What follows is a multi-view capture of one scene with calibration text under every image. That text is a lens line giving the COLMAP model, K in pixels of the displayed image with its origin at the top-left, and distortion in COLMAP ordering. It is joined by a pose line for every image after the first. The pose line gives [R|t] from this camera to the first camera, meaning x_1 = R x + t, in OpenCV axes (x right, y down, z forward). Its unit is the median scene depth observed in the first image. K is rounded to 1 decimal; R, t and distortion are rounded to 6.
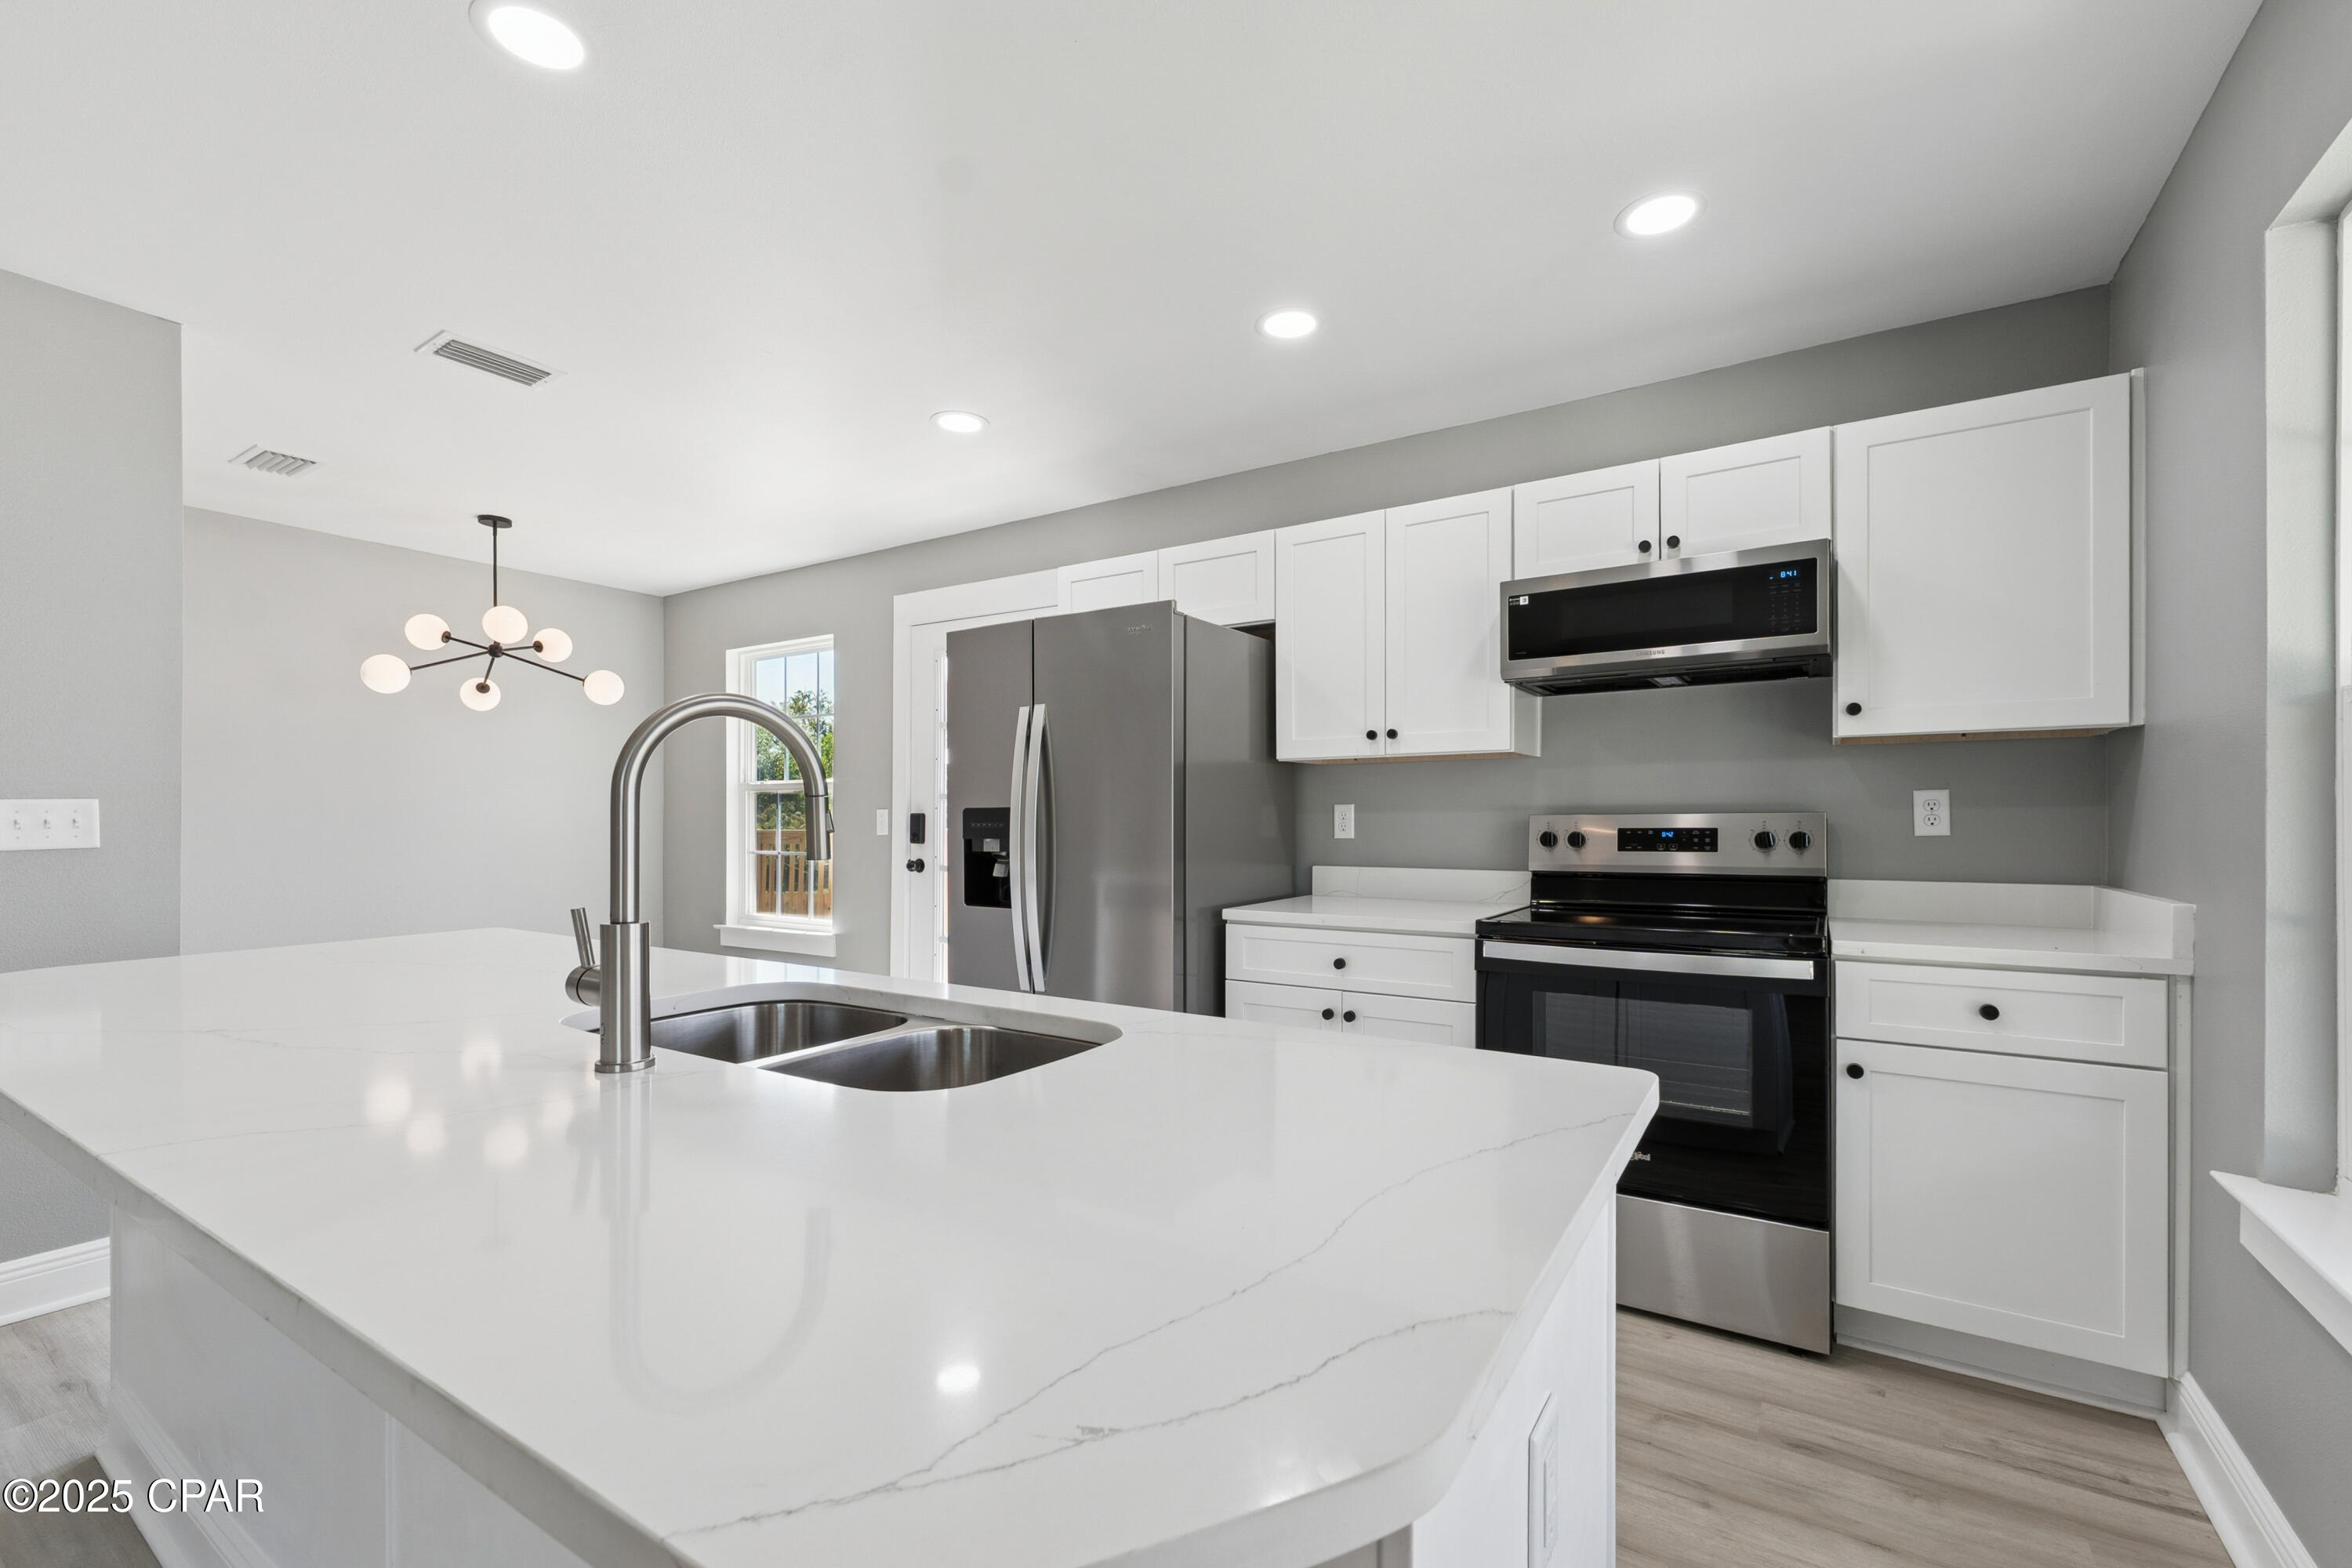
lens RADIAL K [[999.6, 0, 1179.8], [0, 999.6, 823.6], [0, 0, 1]] dist [0.006306, 0.000710]
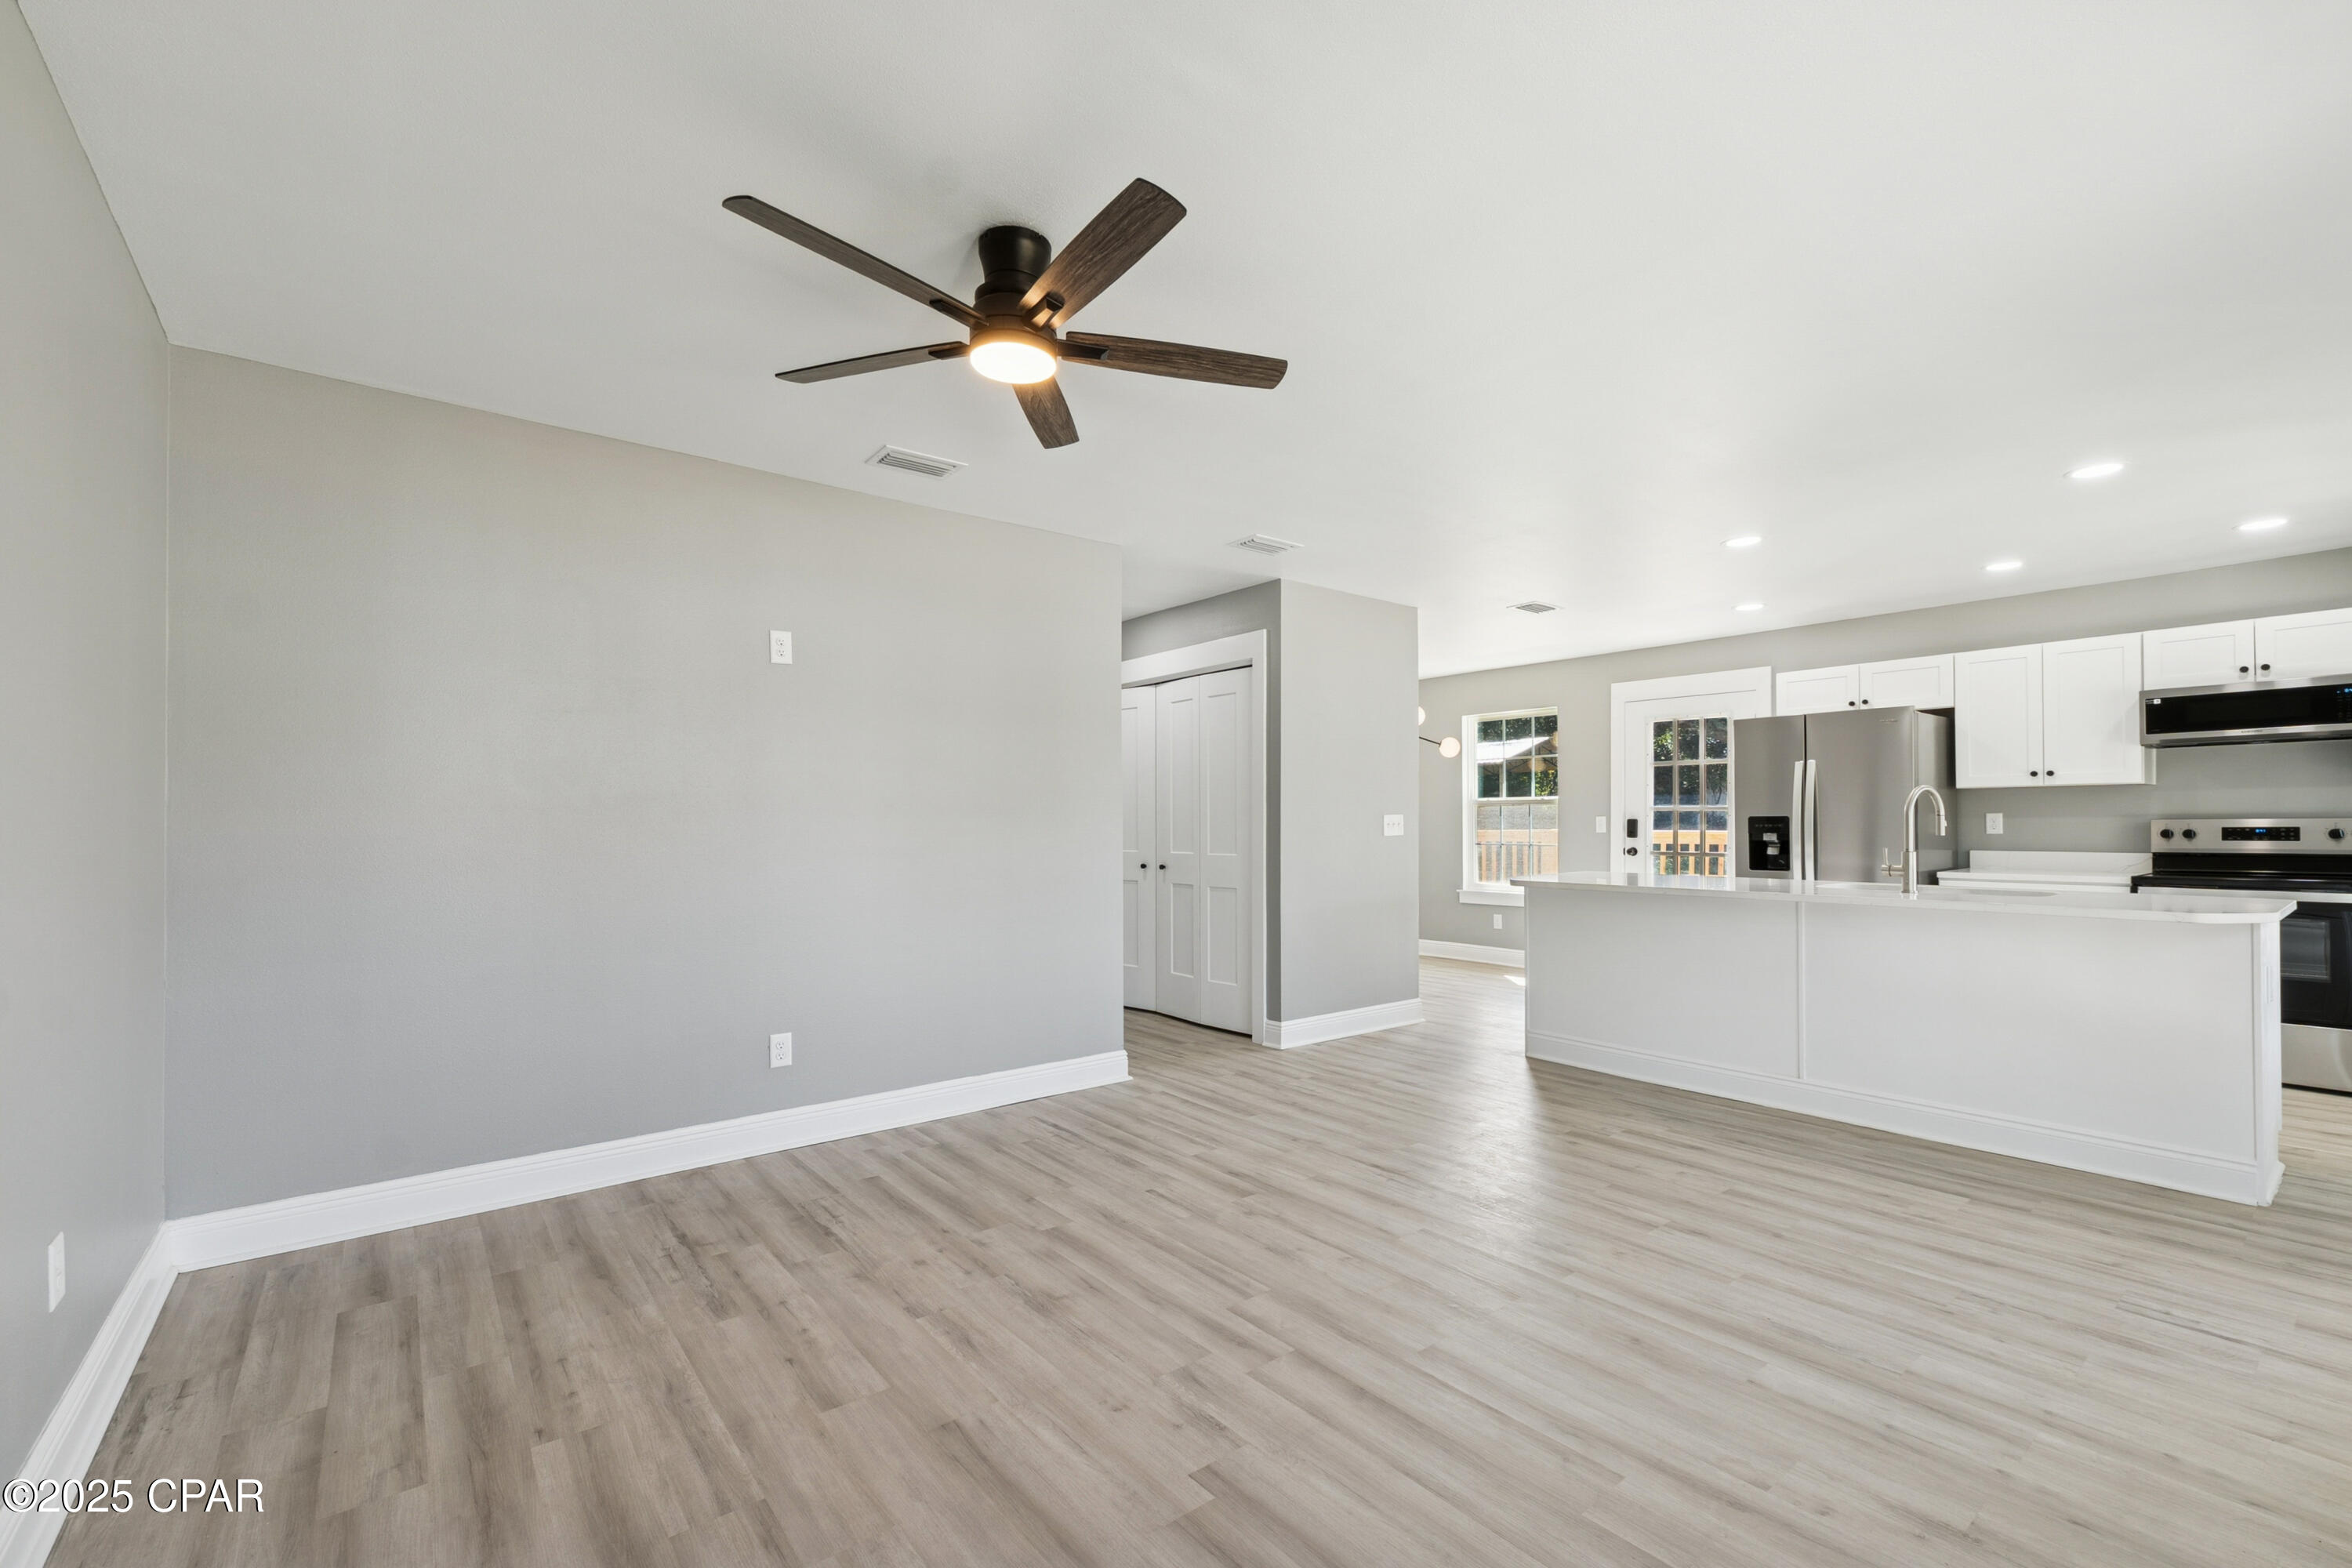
lens RADIAL K [[987.4, 0, 1184.8], [0, 987.4, 813.9], [0, 0, 1]] dist [0.002274, 0.000462]
pose [[0.947750, -0.005019, -0.318974, -0.687485], [0.000880, 0.999914, -0.013117, 0.002740], [0.319012, 0.012151, 0.947673, -1.146815]]
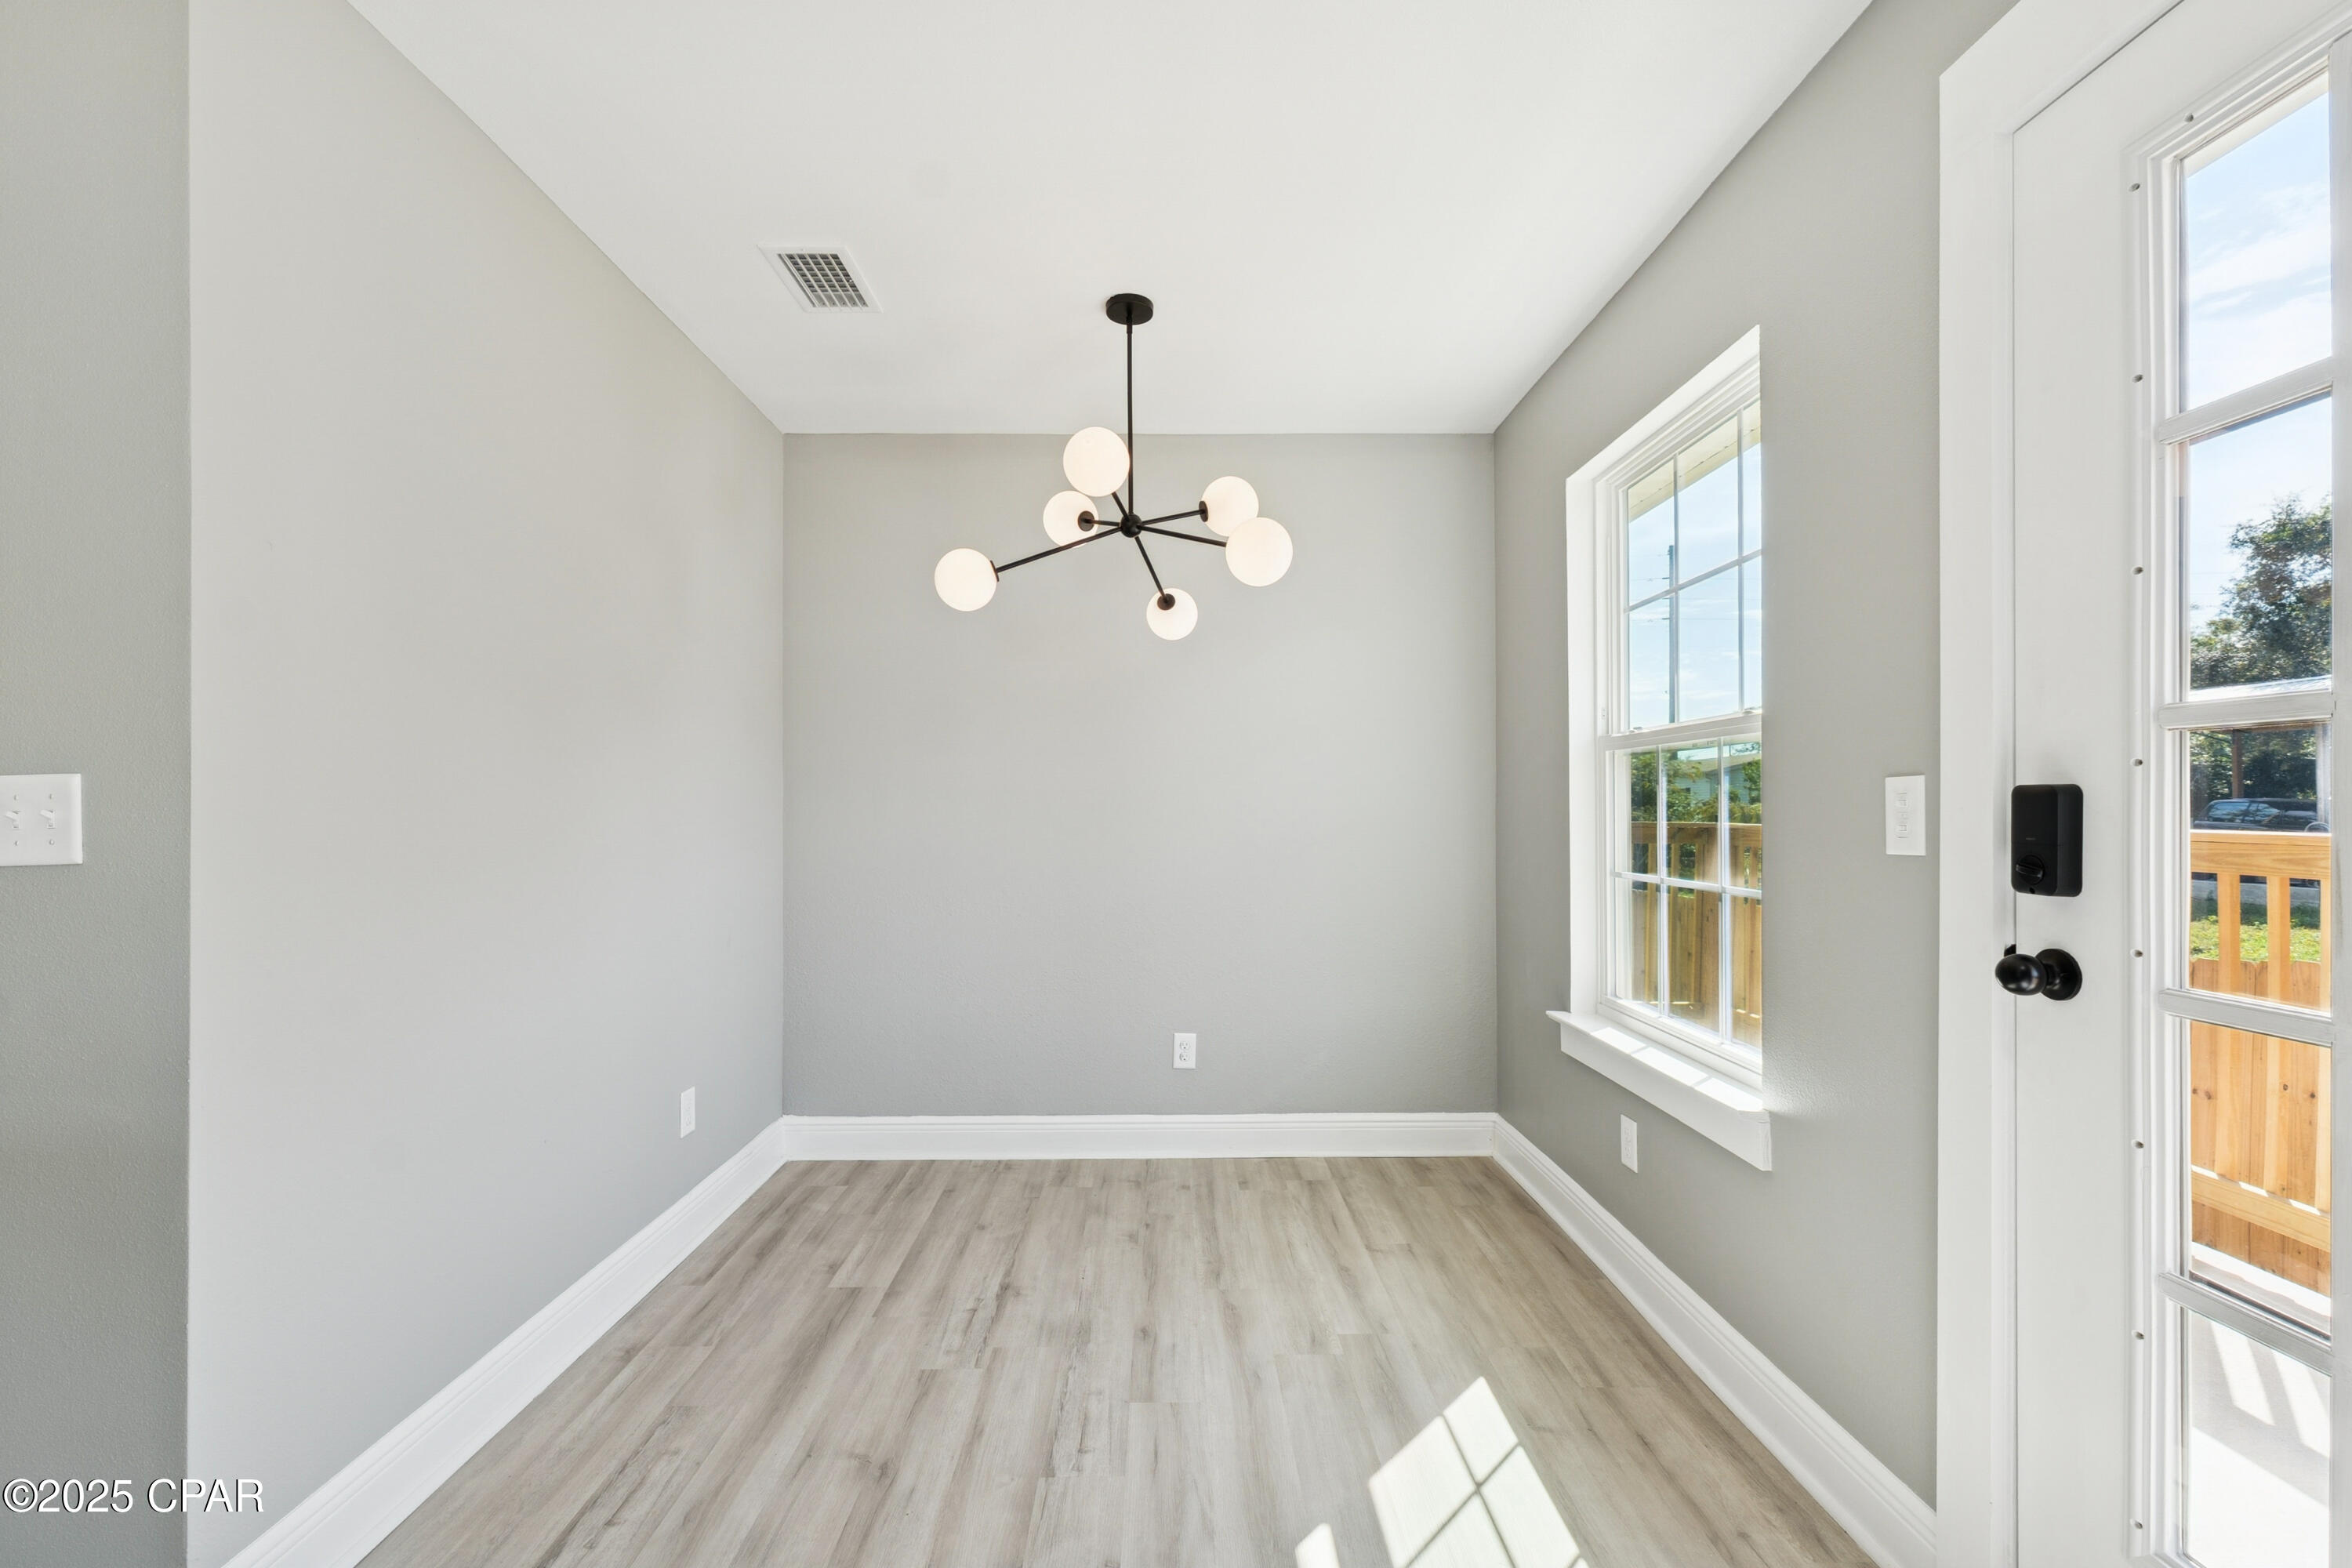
lens RADIAL K [[998.7, 0, 1157.8], [0, 998.7, 805.3], [0, 0, 1]] dist [0.000241, 0.000173]
pose [[0.545261, -0.004376, -0.838255, -0.260300], [0.000146, 0.999987, -0.005126, -0.004739], [0.838266, 0.002672, 0.545255, 1.016127]]
